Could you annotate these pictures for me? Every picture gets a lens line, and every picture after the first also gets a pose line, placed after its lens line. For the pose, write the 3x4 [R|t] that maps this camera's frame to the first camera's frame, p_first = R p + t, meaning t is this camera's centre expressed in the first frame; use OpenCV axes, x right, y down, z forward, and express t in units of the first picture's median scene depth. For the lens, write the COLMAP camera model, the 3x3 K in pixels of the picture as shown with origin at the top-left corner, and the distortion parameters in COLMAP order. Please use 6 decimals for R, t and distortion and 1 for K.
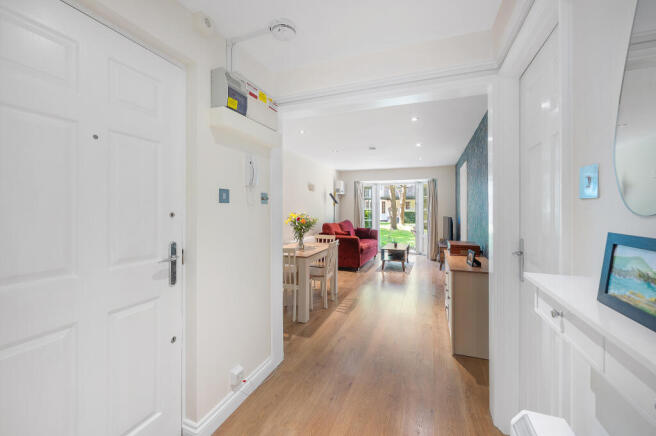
lens RADIAL K [[261.6, 0, 326.4], [0, 261.6, 208.4], [0, 0, 1]] dist [0.000003, -0.000016]
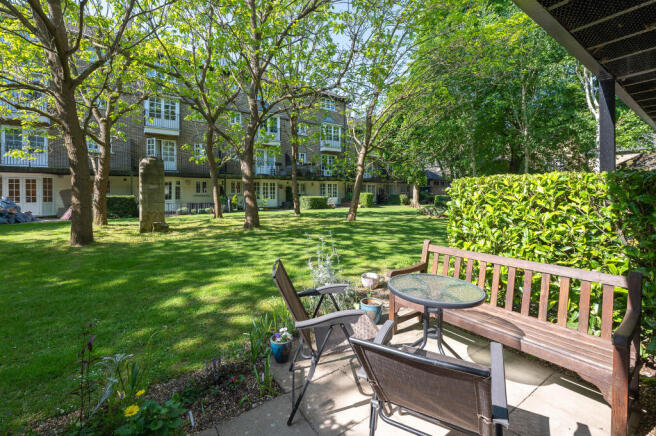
lens RADIAL K [[289.1, 0, 326.9], [0, 289.1, 192.3], [0, 0, 1]] dist [-0.015798, -0.000056]
pose [[0.560545, -0.005559, 0.828105, 0.266662], [0.011047, 0.999939, -0.000765, 0.023921], [-0.828050, 0.009577, 0.560572, 1.129835]]
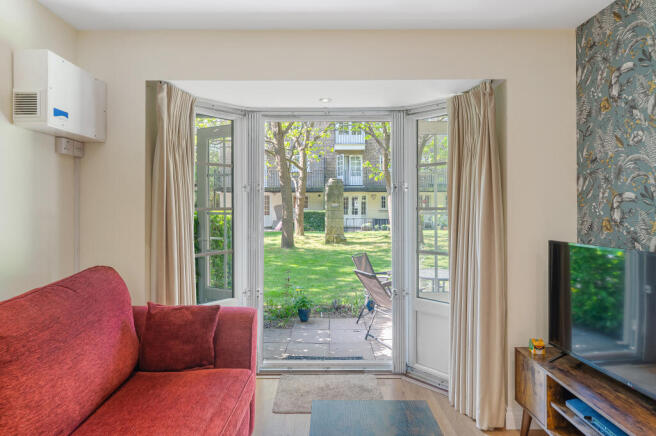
lens RADIAL K [[371.8, 0, 326.9], [0, 371.8, 204.0], [0, 0, 1]] dist [0.000118, 0.000110]
pose [[0.930219, 0.005692, 0.366961, 0.136314], [-0.002731, 0.999959, -0.008589, 0.002293], [-0.366995, 0.006987, 0.930197, 0.682168]]
